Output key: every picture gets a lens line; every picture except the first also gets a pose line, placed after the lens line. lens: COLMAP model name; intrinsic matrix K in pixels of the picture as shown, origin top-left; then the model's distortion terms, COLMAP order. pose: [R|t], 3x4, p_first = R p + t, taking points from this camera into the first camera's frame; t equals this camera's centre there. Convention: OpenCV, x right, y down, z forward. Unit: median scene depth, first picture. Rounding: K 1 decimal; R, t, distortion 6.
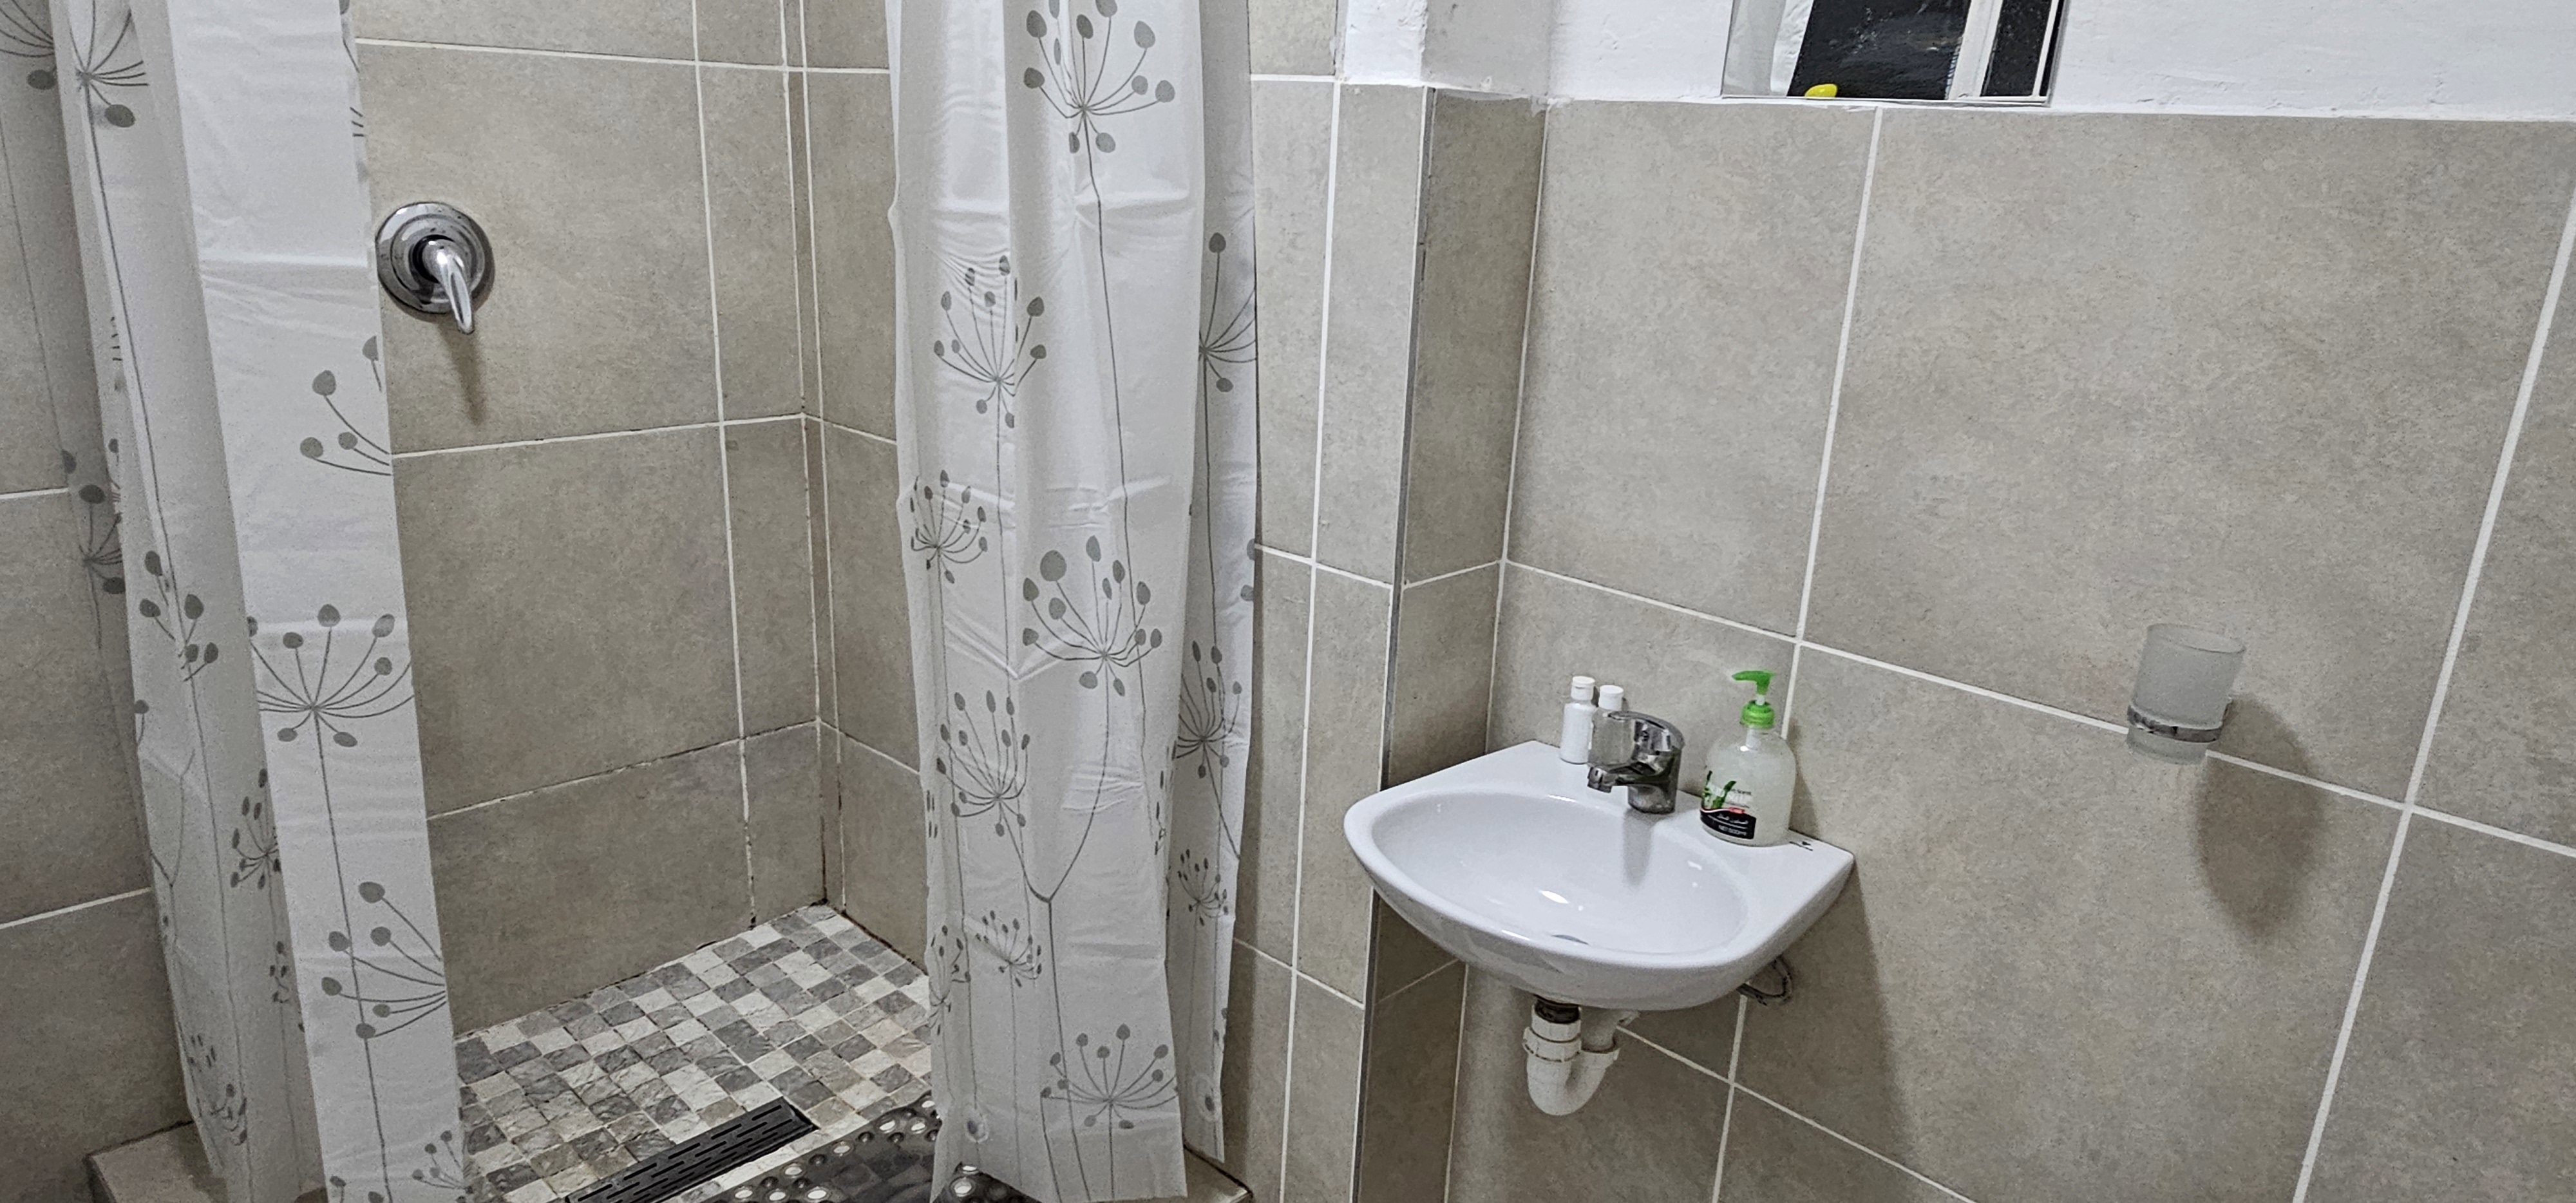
lens RADIAL K [[1547.9, 0, 1286.9], [0, 1547.9, 609.6], [0, 0, 1]] dist [0.005348, -0.008172]
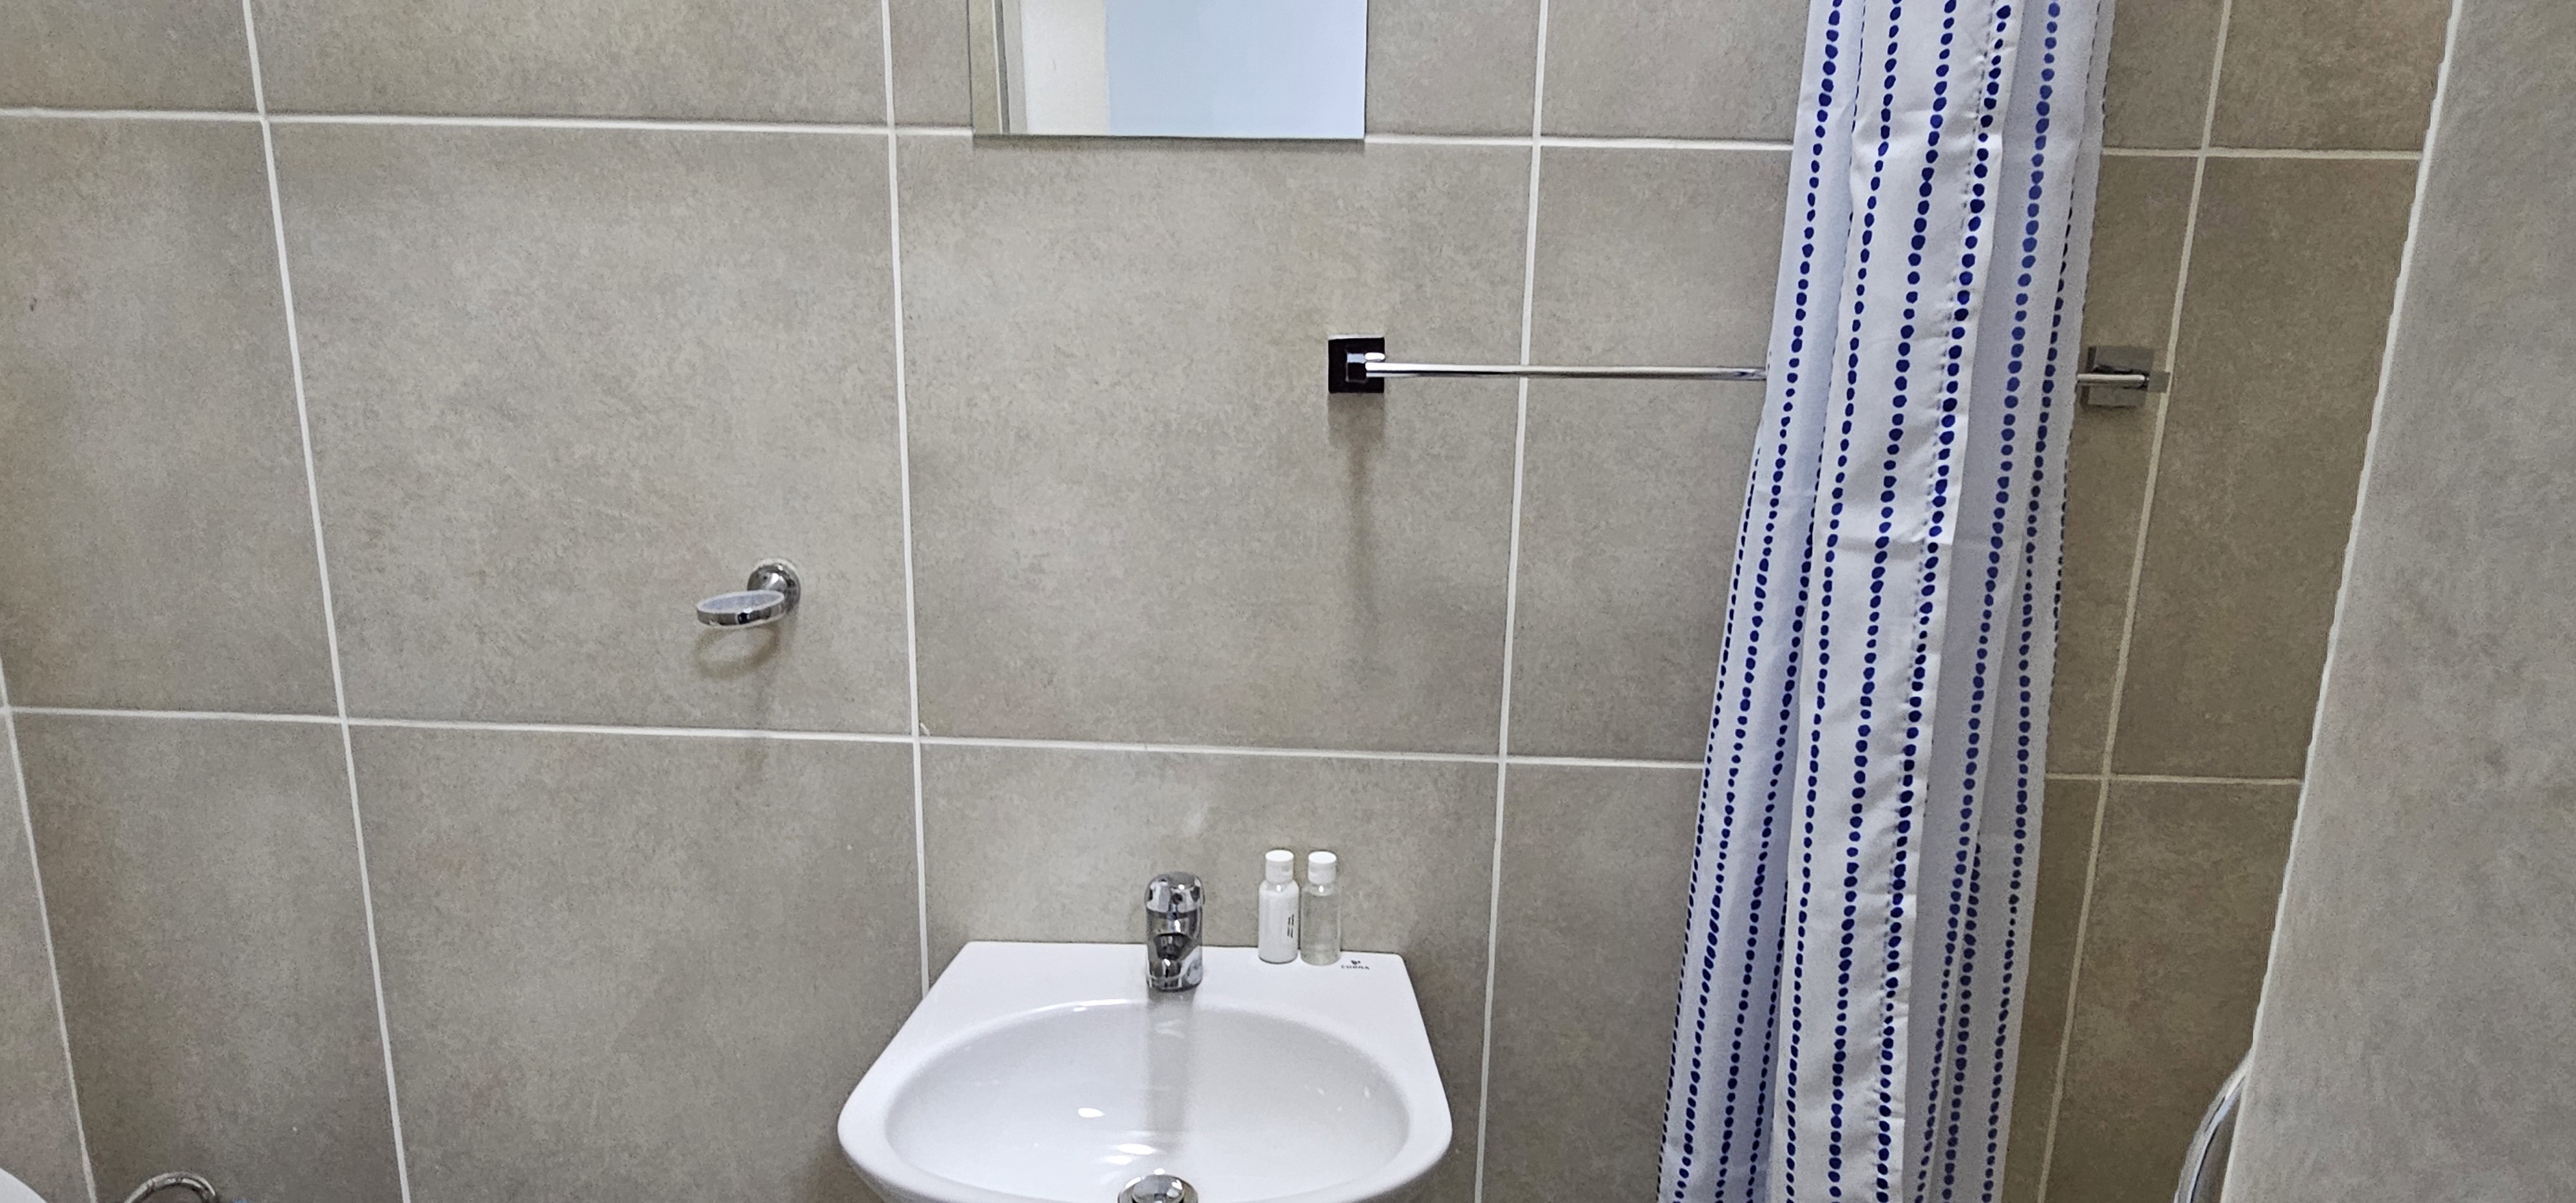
lens RADIAL K [[1710.6, 0, 1285.4], [0, 1710.6, 671.0], [0, 0, 1]] dist [0.002848, -0.001210]
pose [[0.734056, -0.212771, 0.644895, -0.179690], [0.215814, 0.973508, 0.075540, -0.060412], [-0.643883, 0.083727, 0.760529, 0.167480]]
